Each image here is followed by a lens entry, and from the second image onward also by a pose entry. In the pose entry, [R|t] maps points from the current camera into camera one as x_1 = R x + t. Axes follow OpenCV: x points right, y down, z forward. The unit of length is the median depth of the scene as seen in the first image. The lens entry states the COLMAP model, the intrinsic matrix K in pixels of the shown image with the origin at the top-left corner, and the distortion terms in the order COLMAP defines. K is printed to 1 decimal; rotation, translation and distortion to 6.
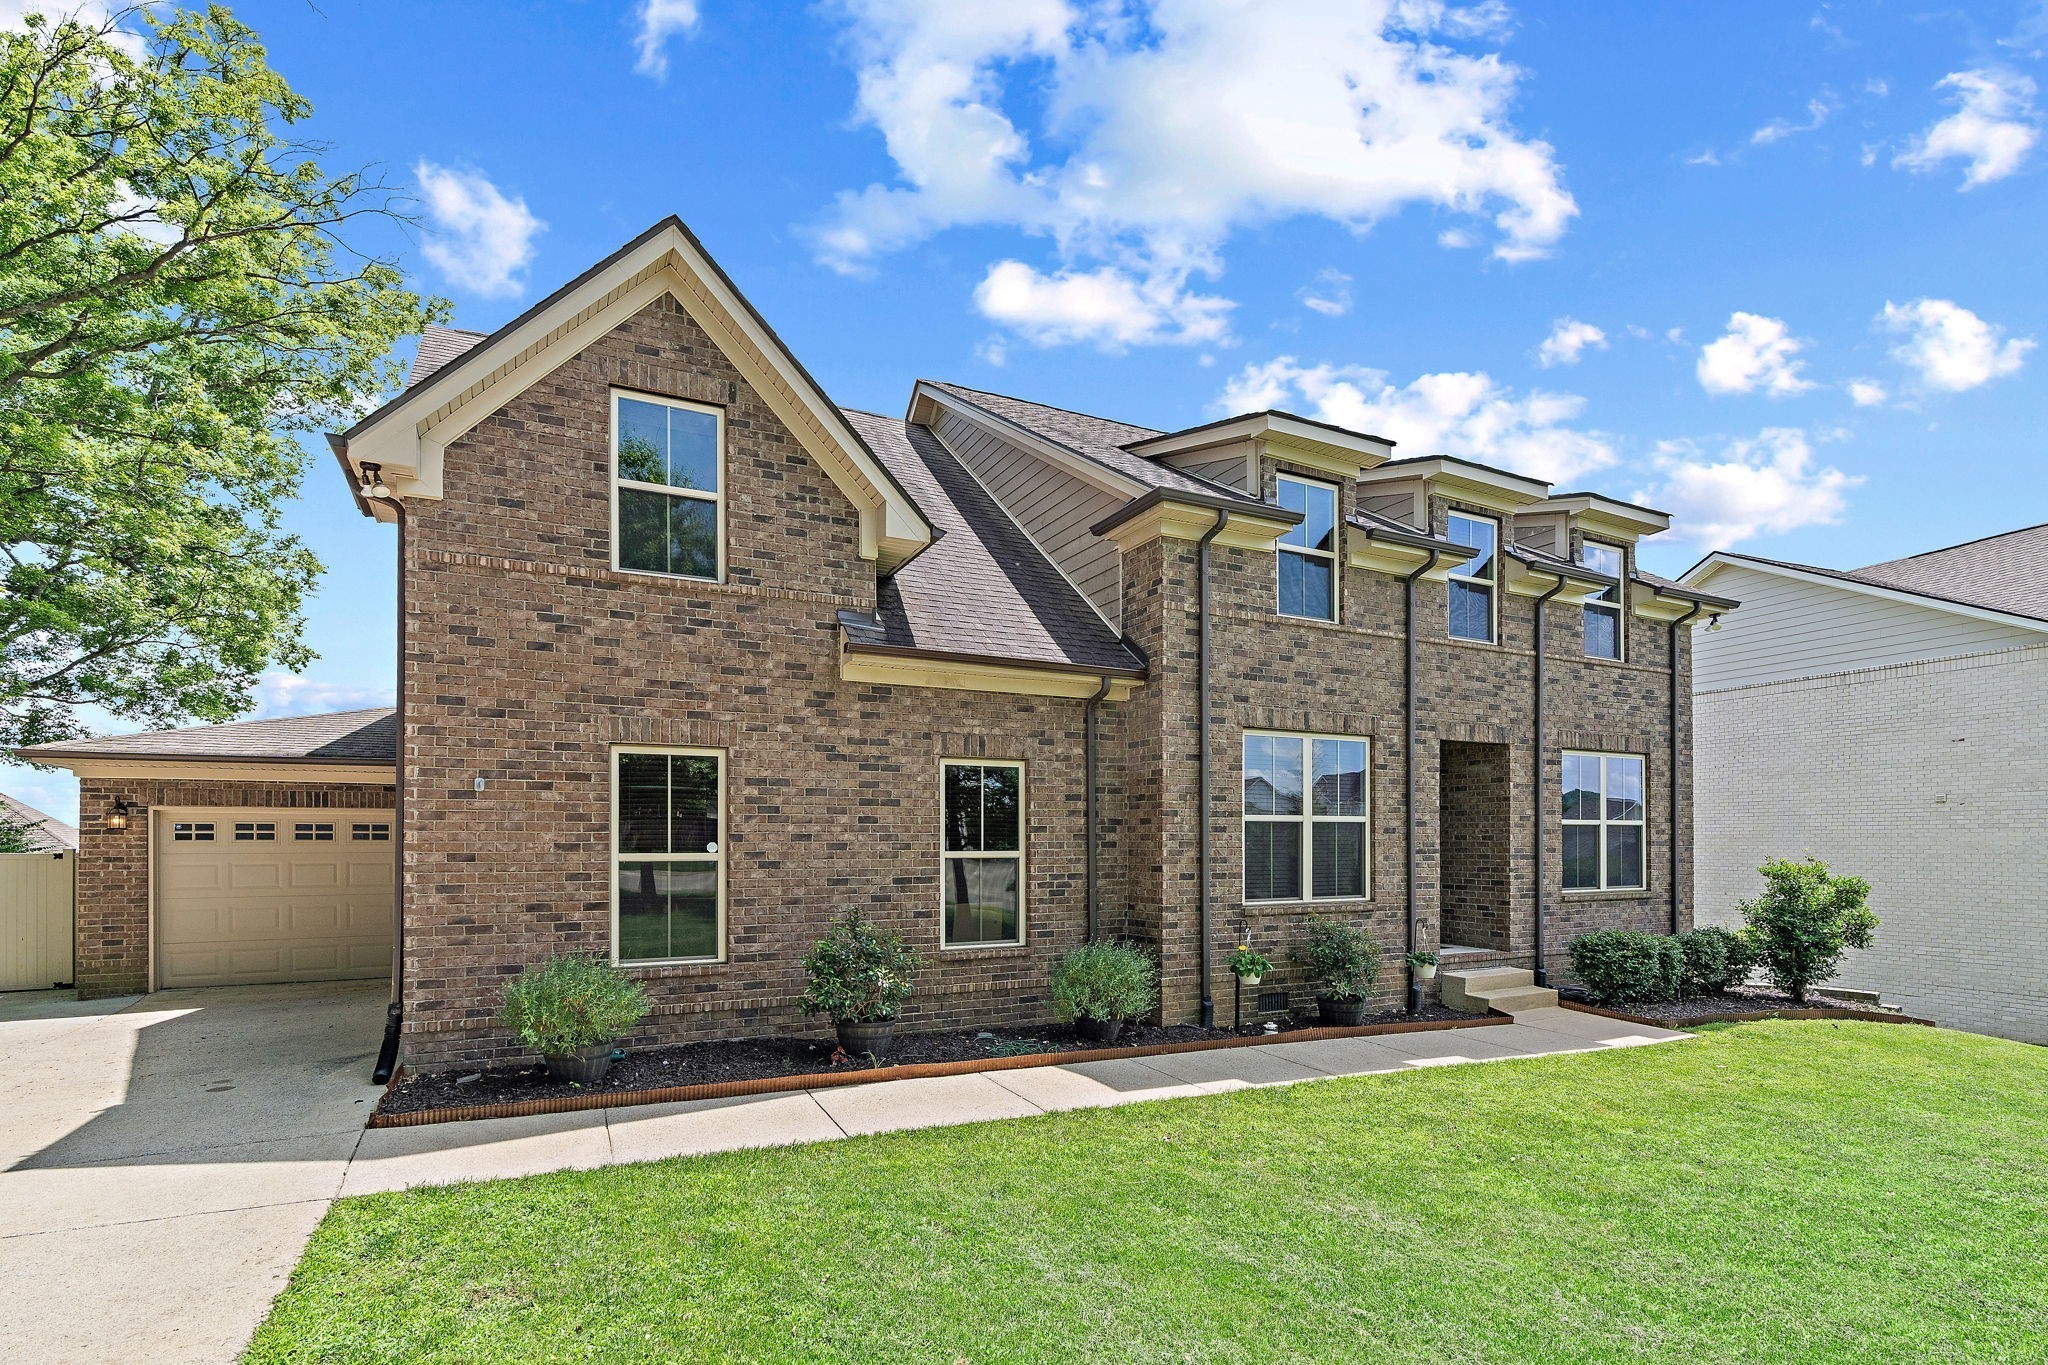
lens RADIAL K [[969.2, 0, 998.6], [0, 969.2, 835.5], [0, 0, 1]] dist [-0.001280, 0.000725]
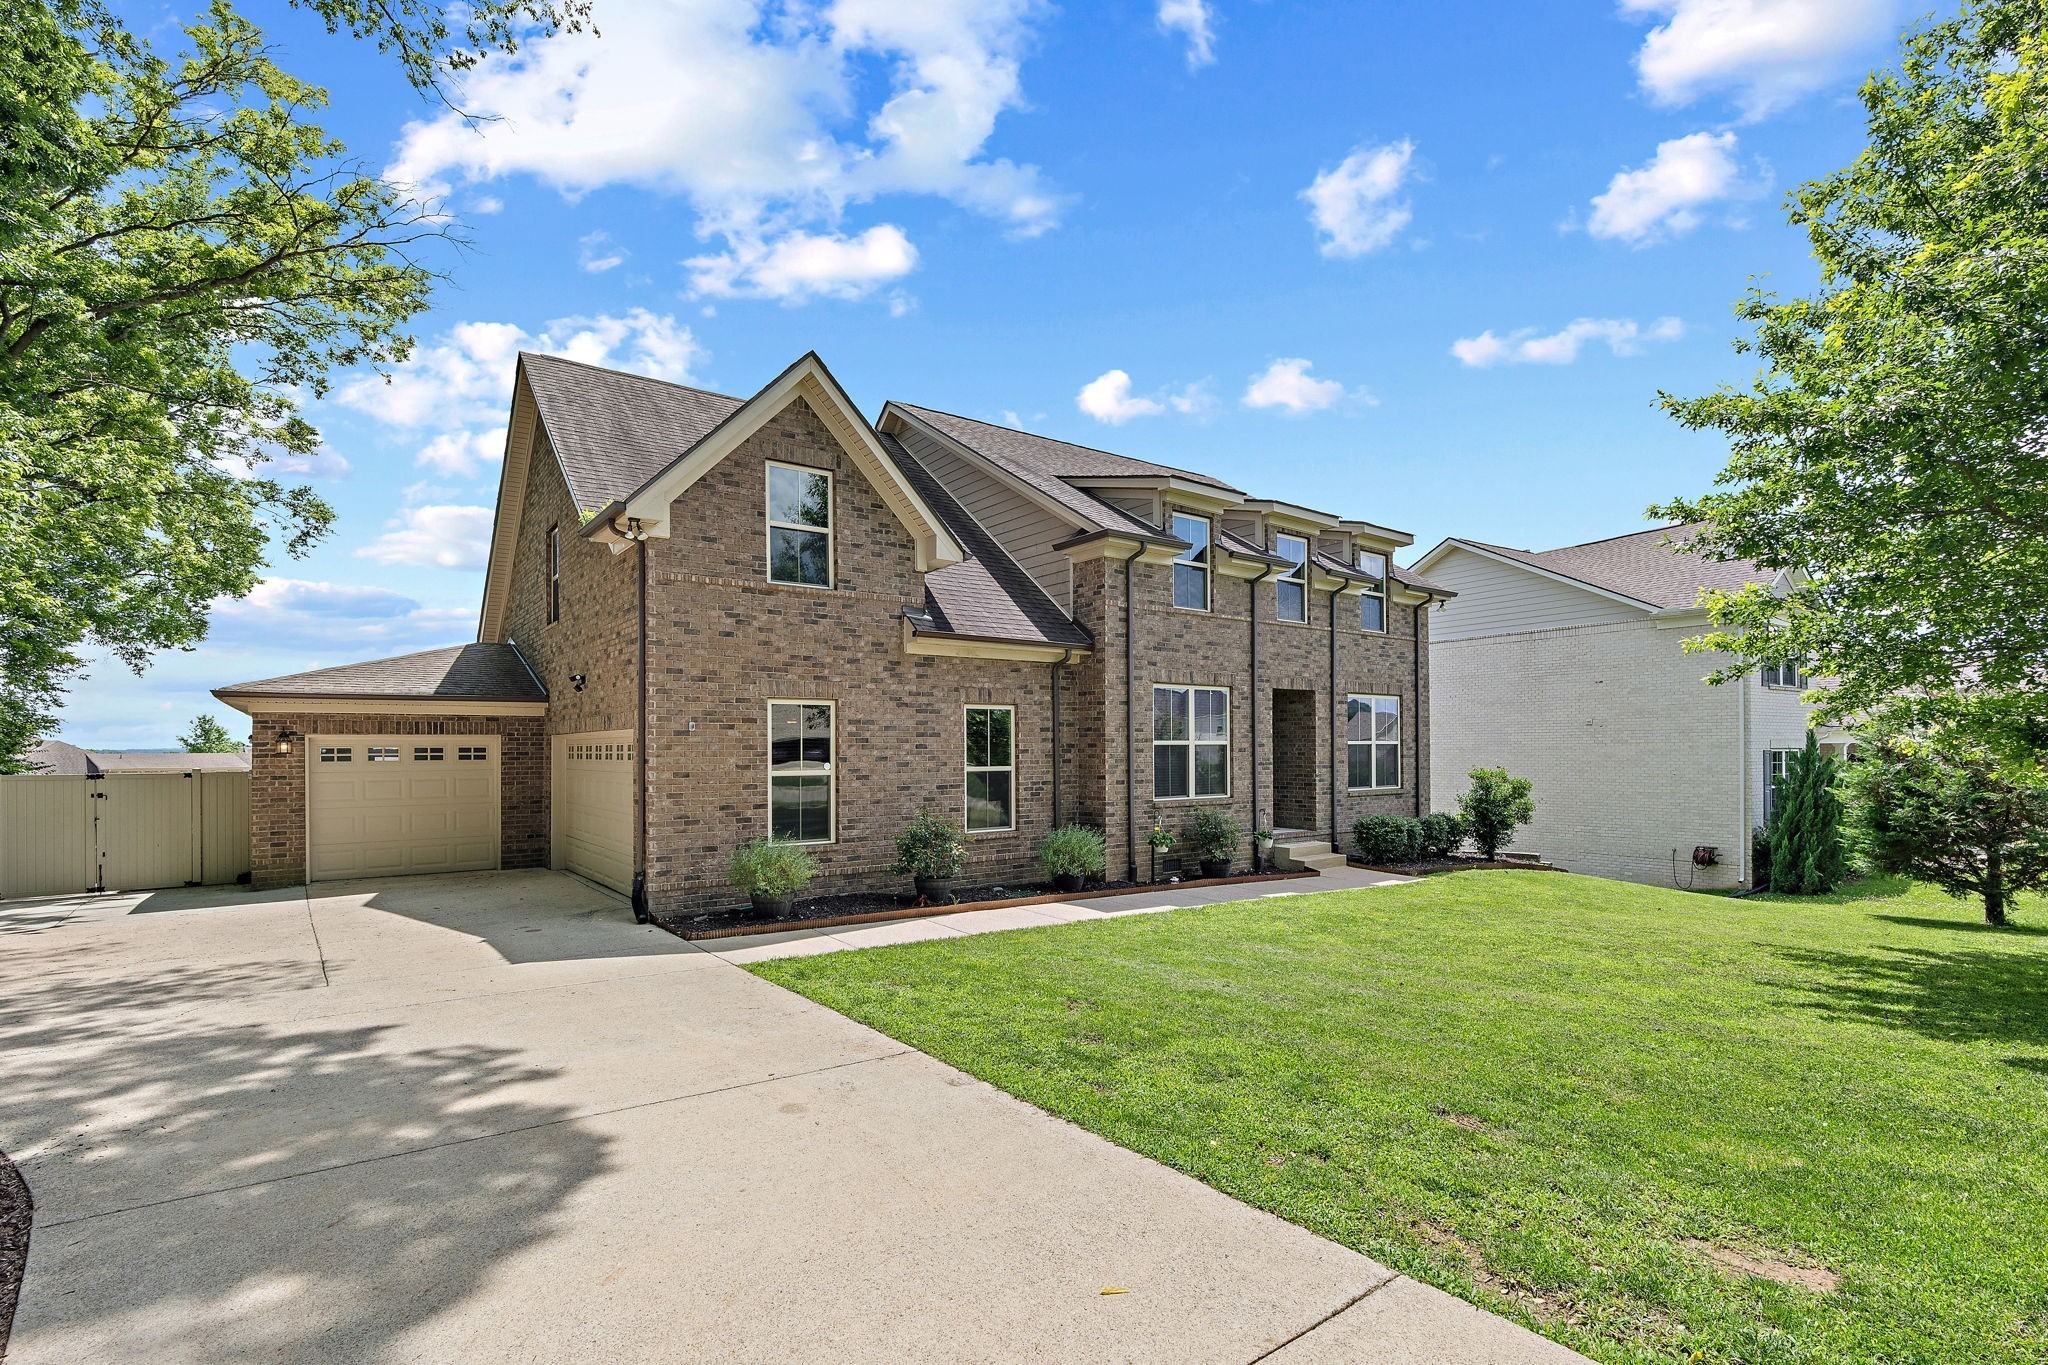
lens RADIAL K [[983.1, 0, 980.4], [0, 983.1, 736.7], [0, 0, 1]] dist [-0.002065, 0.000124]
pose [[0.984692, -0.002279, 0.174290, -0.273549], [0.003125, 0.999985, -0.004579, -0.021363], [-0.174277, 0.005054, 0.984684, -0.446440]]
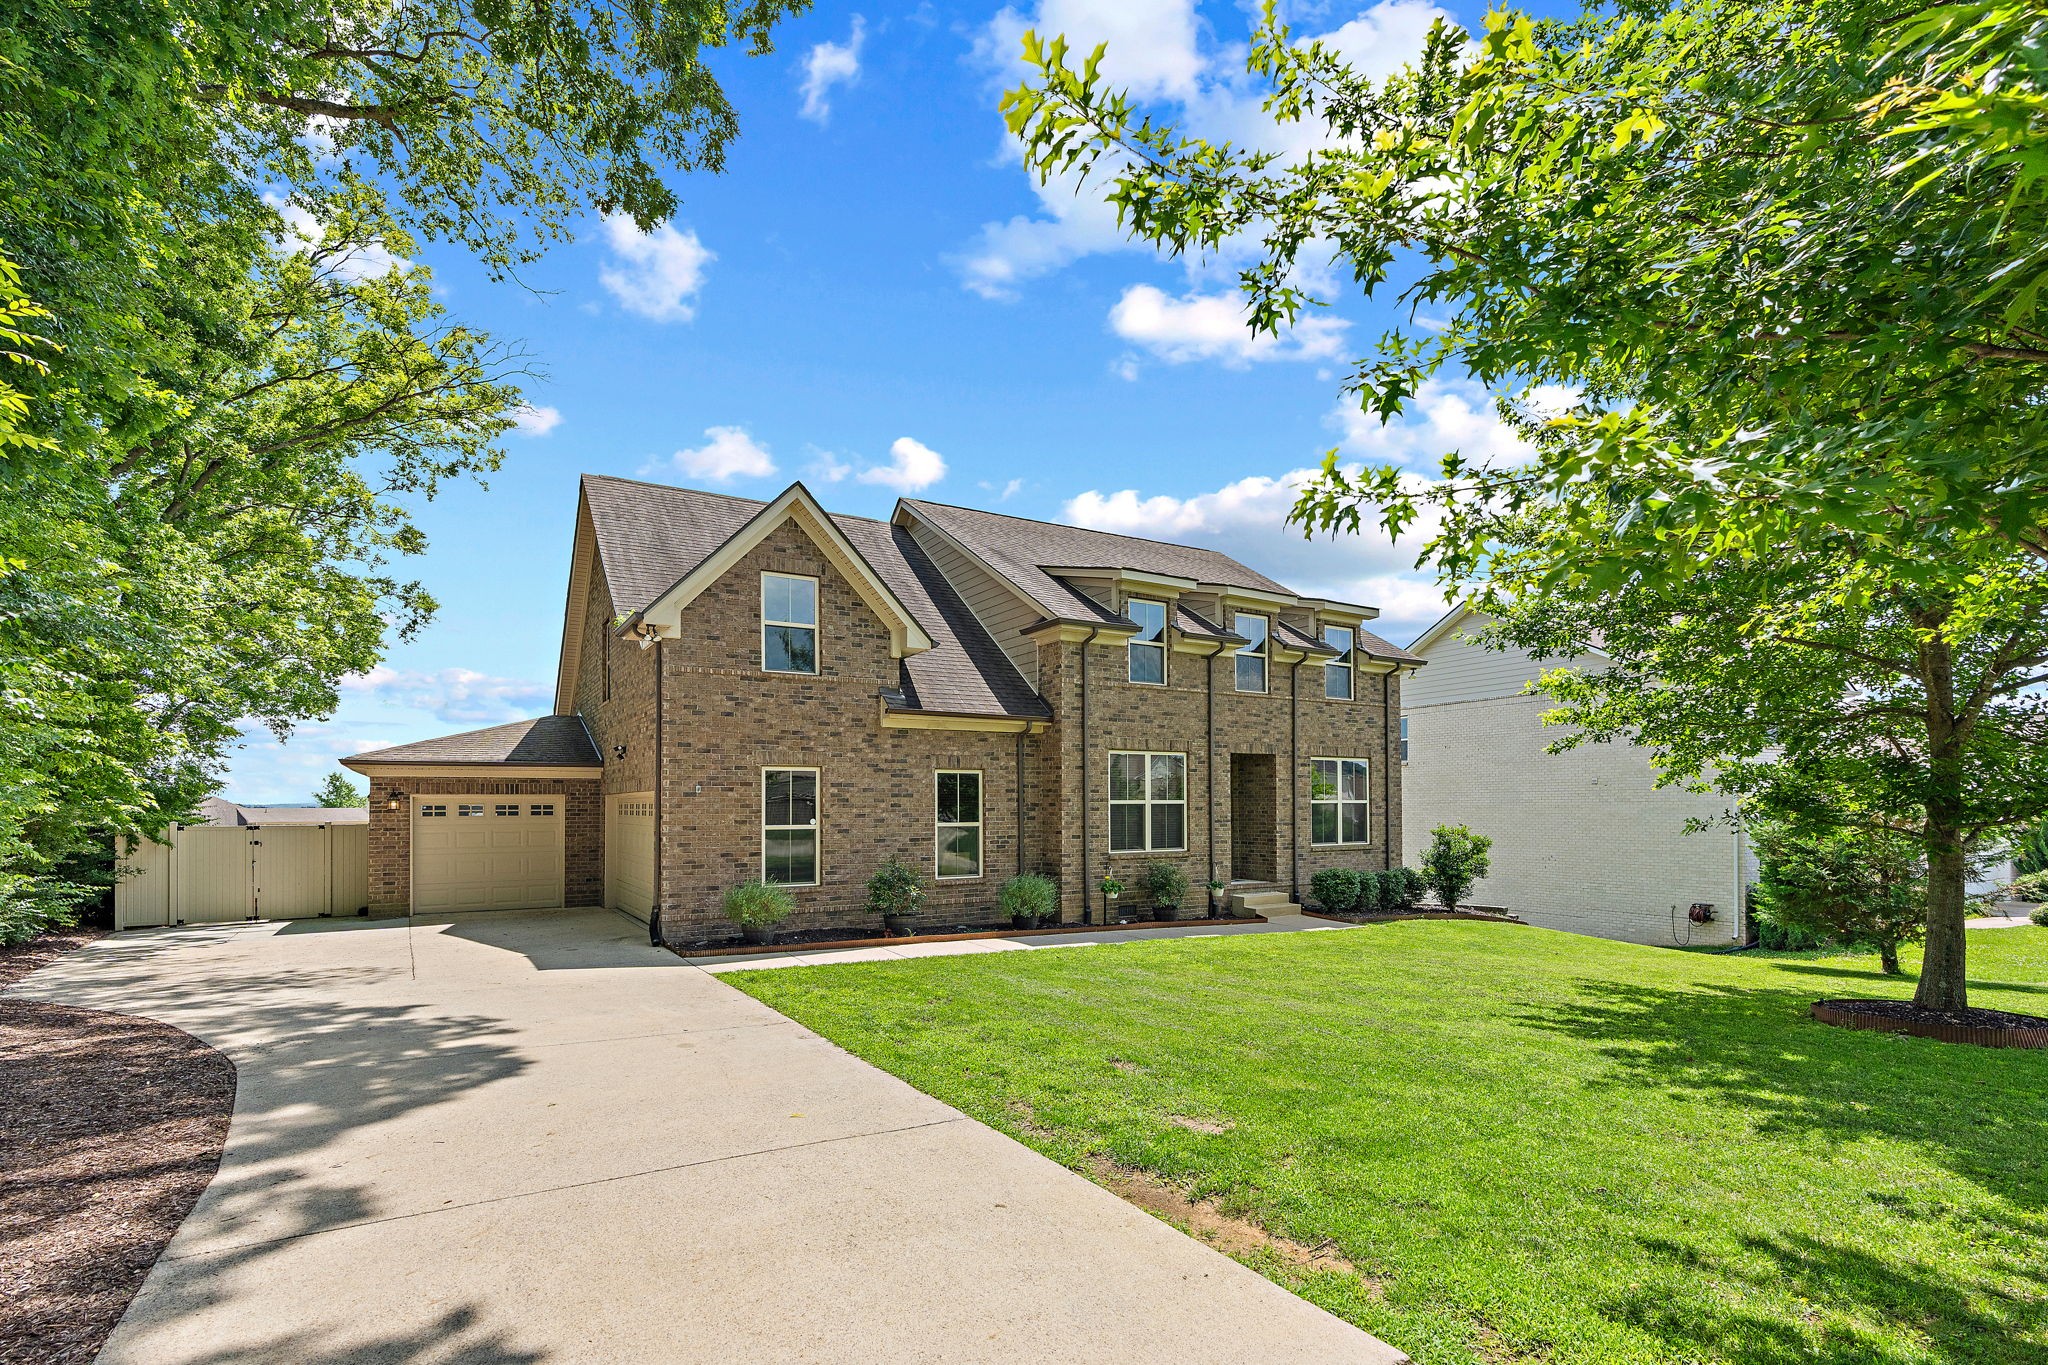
lens RADIAL K [[1020.4, 0, 982.9], [0, 1020.4, 781.3], [0, 0, 1]] dist [0.000039, -0.001534]
pose [[0.997504, -0.000976, 0.070600, -0.095259], [0.002049, 0.999884, -0.015122, -0.028097], [-0.070577, 0.015229, 0.997390, -0.767476]]
